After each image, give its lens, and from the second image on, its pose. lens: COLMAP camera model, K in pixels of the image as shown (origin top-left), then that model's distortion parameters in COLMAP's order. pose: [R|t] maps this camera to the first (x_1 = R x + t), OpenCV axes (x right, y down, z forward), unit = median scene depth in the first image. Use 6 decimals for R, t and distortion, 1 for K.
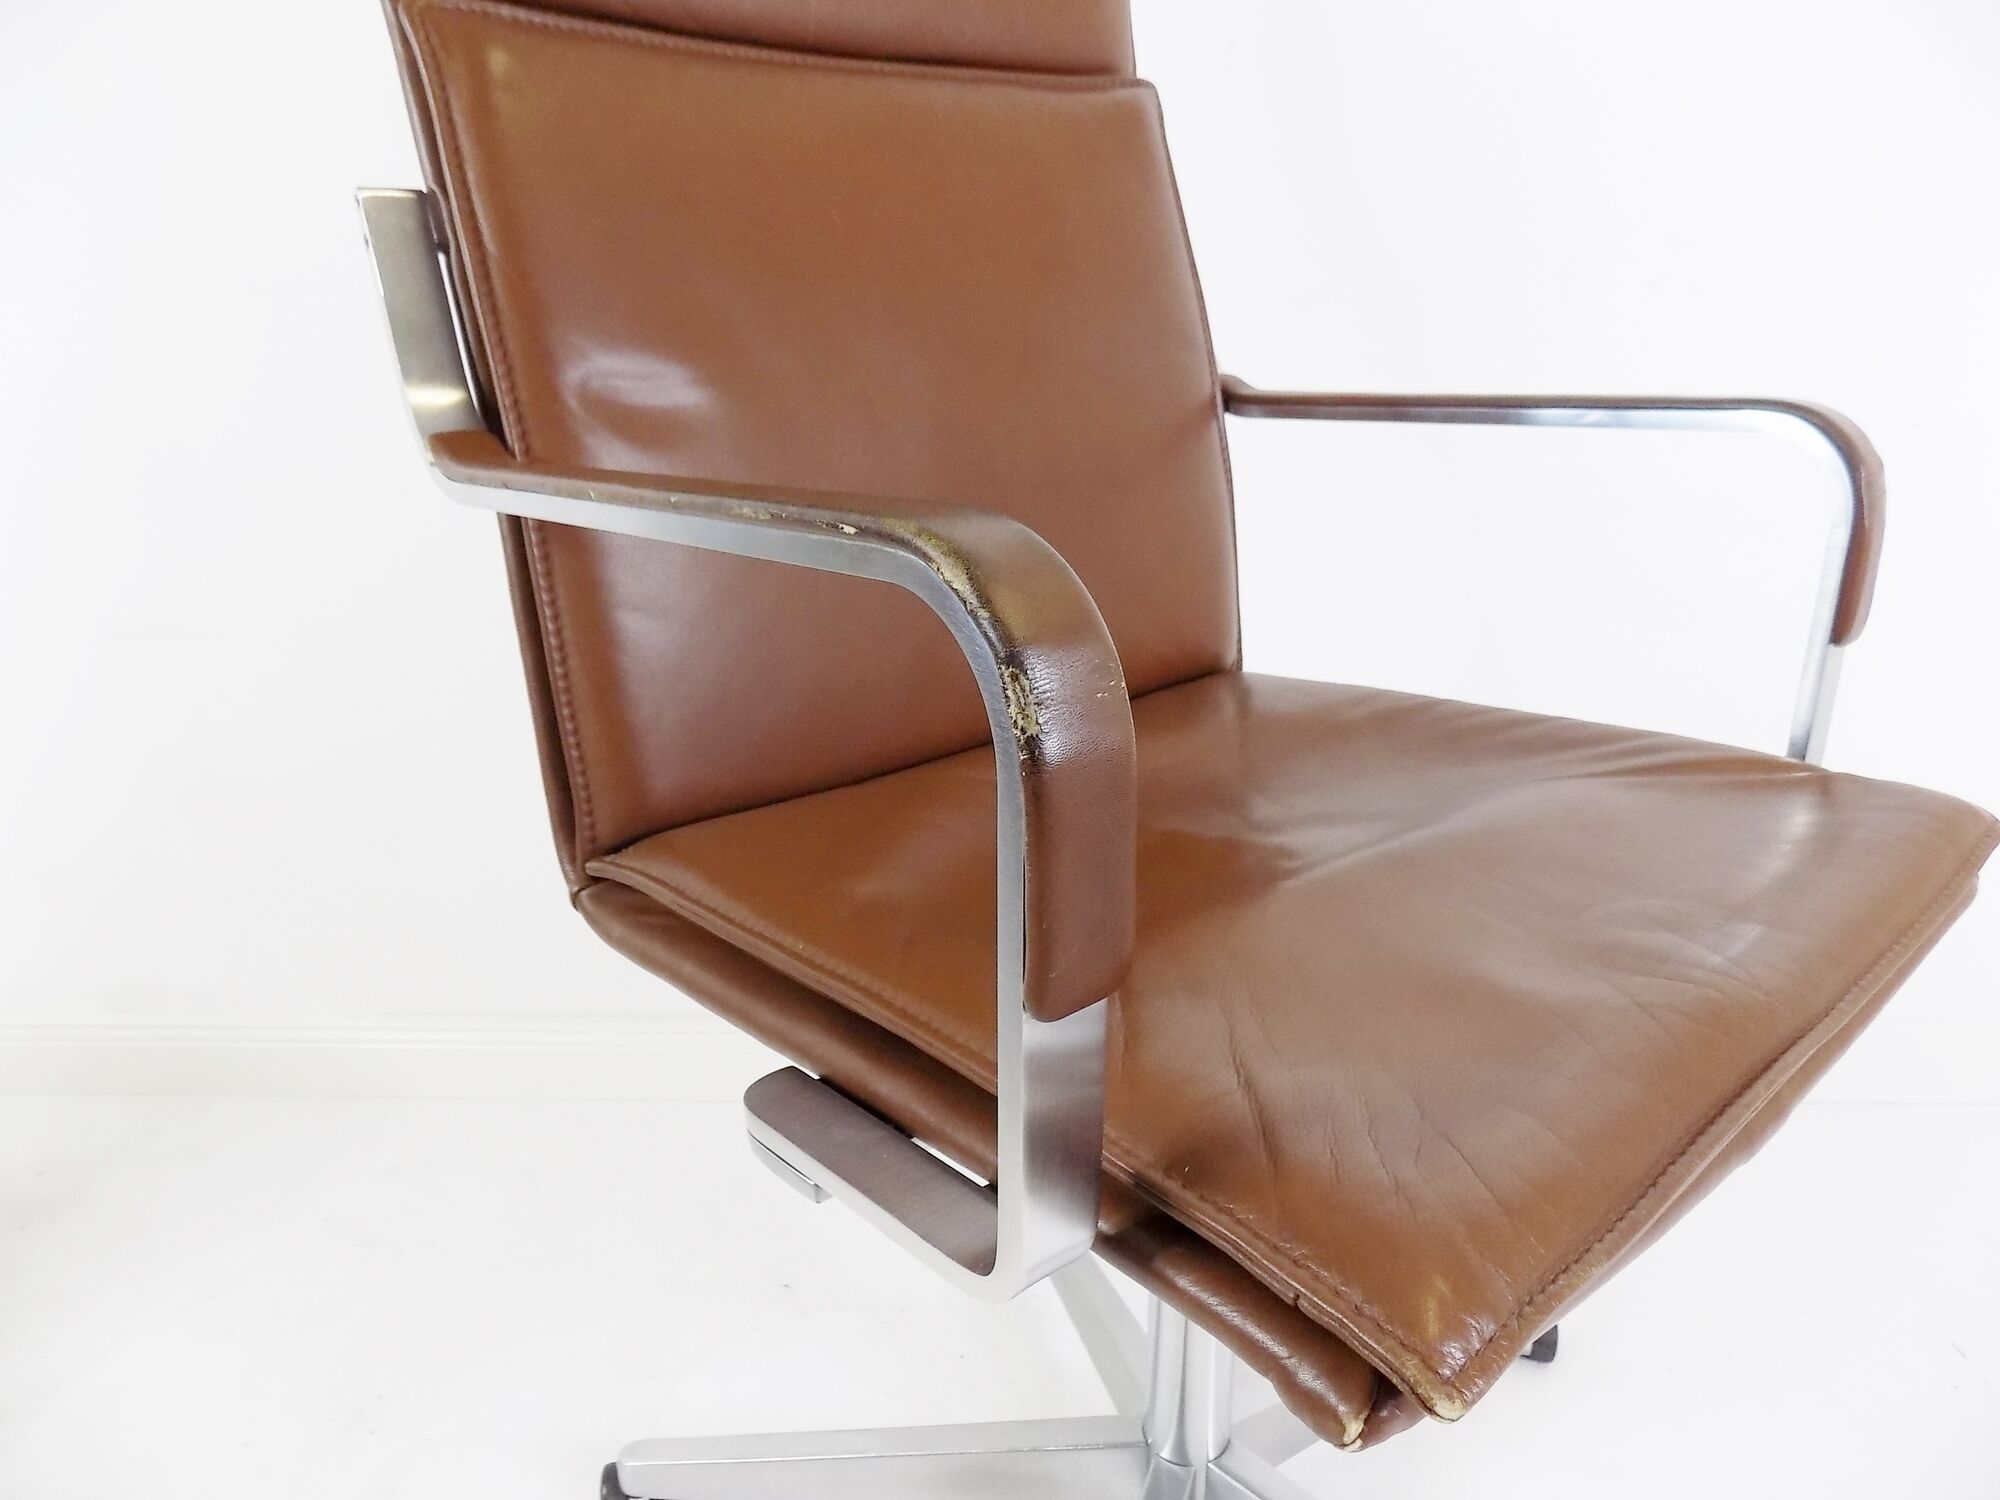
lens RADIAL K [[1342.6, 0, 1000.0], [0, 1342.6, 750.0], [0, 0, 1]] dist [-0.049180, 0.000361]
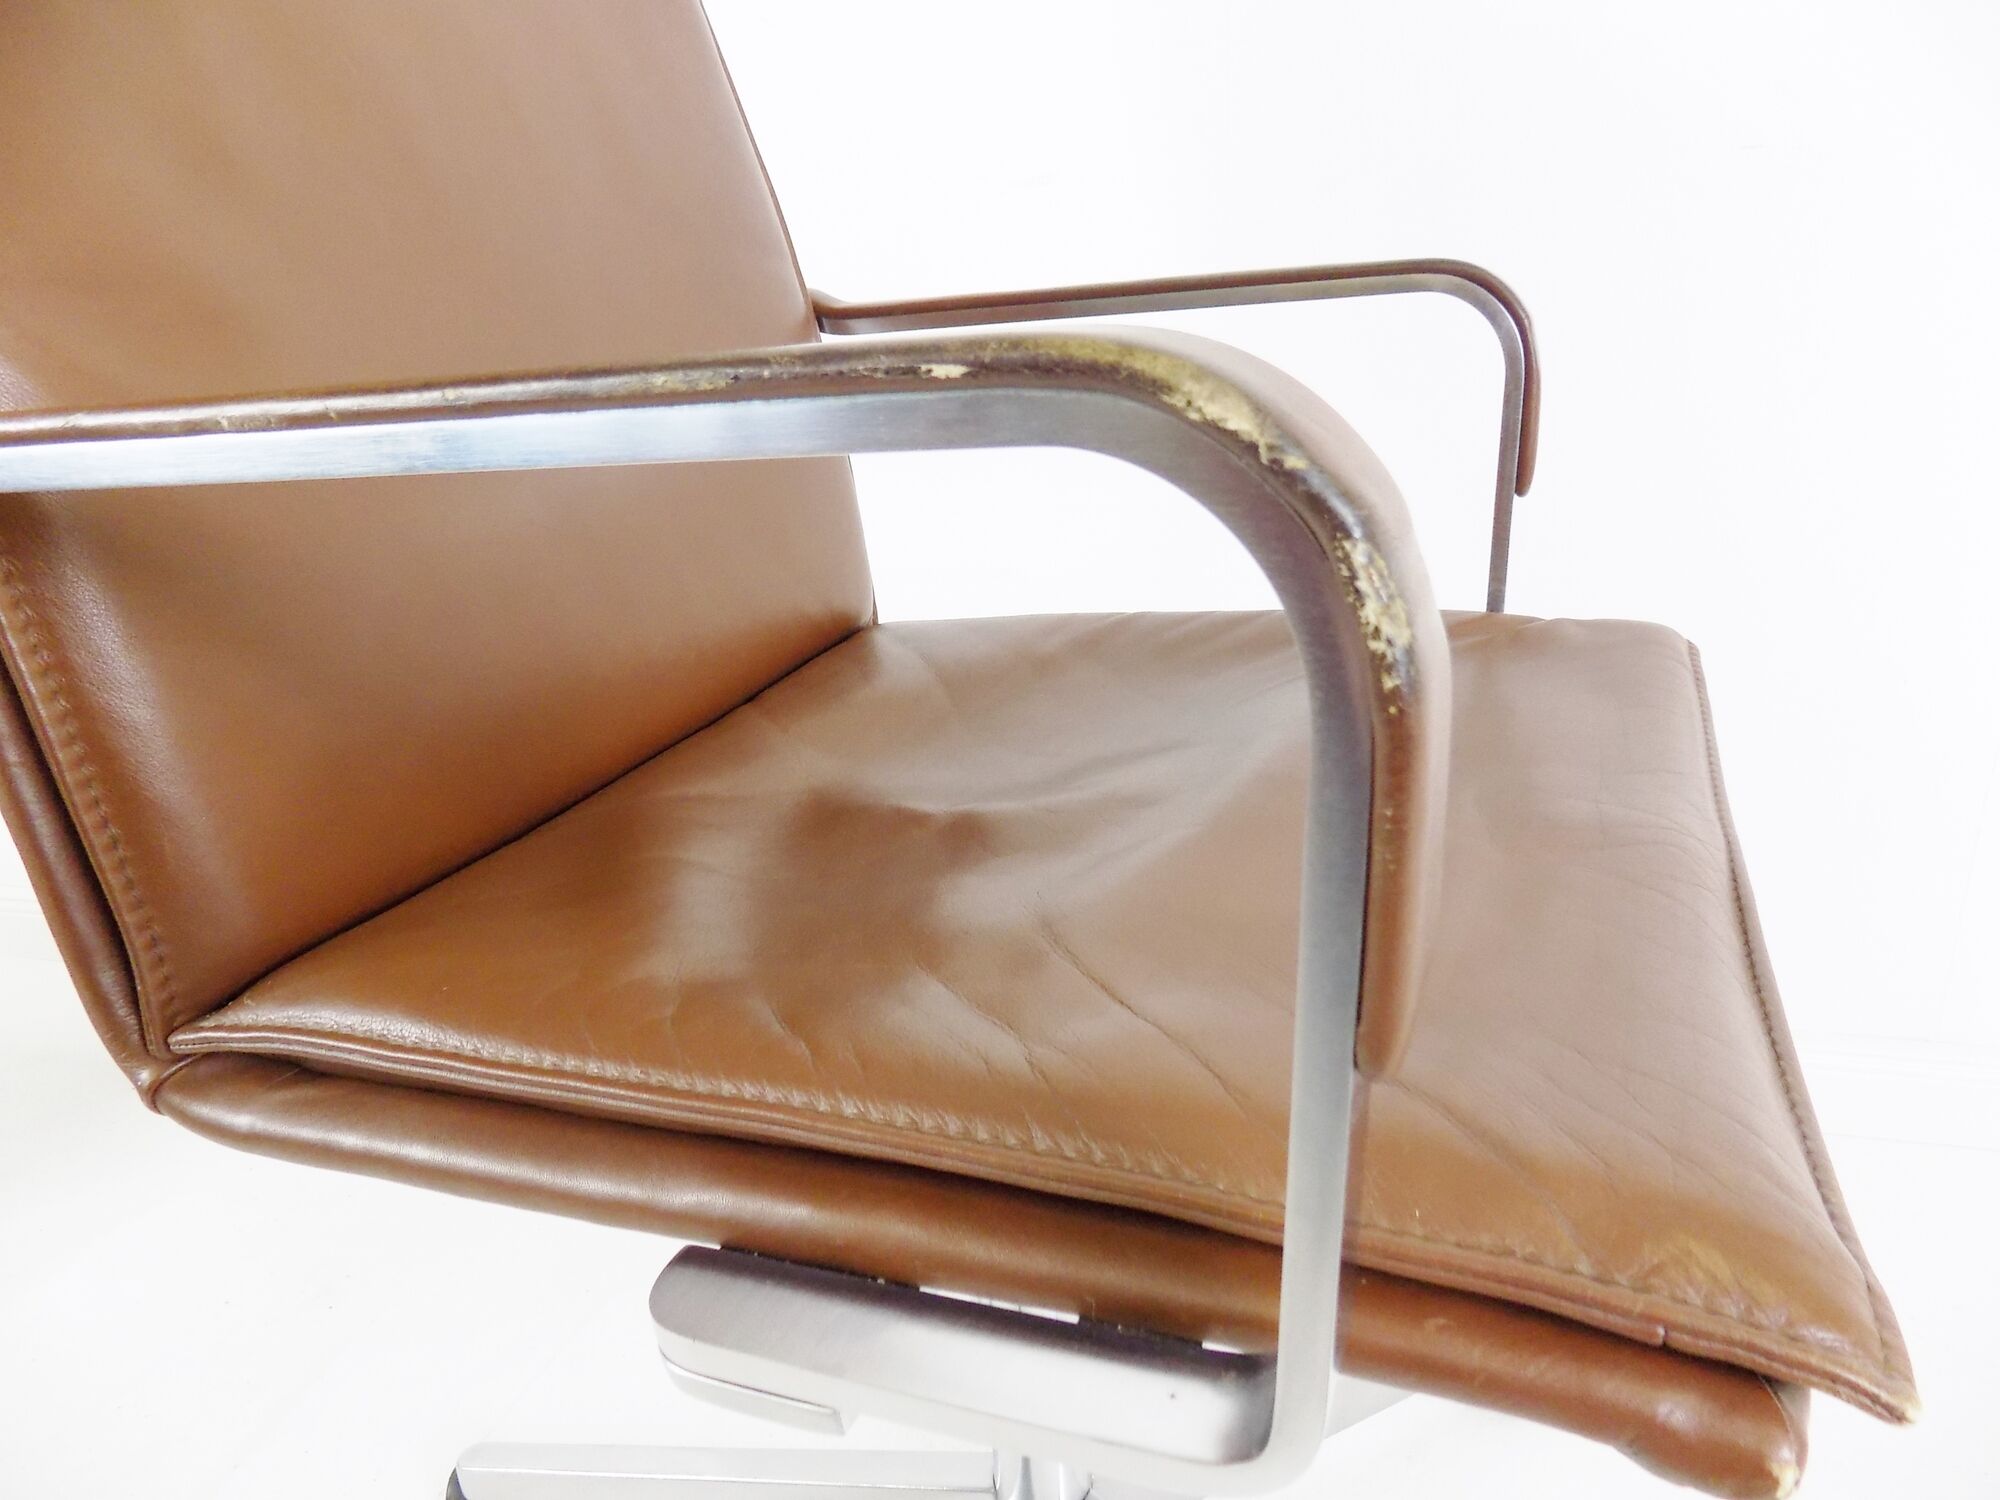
lens RADIAL K [[1322.0, 0, 1000.0], [0, 1322.0, 750.0], [0, 0, 1]] dist [-0.031570, -0.000024]
pose [[0.888005, -0.188443, 0.419448, -0.192273], [0.182910, 0.981657, 0.053789, -0.014398], [-0.421891, 0.028957, 0.906184, 0.245969]]
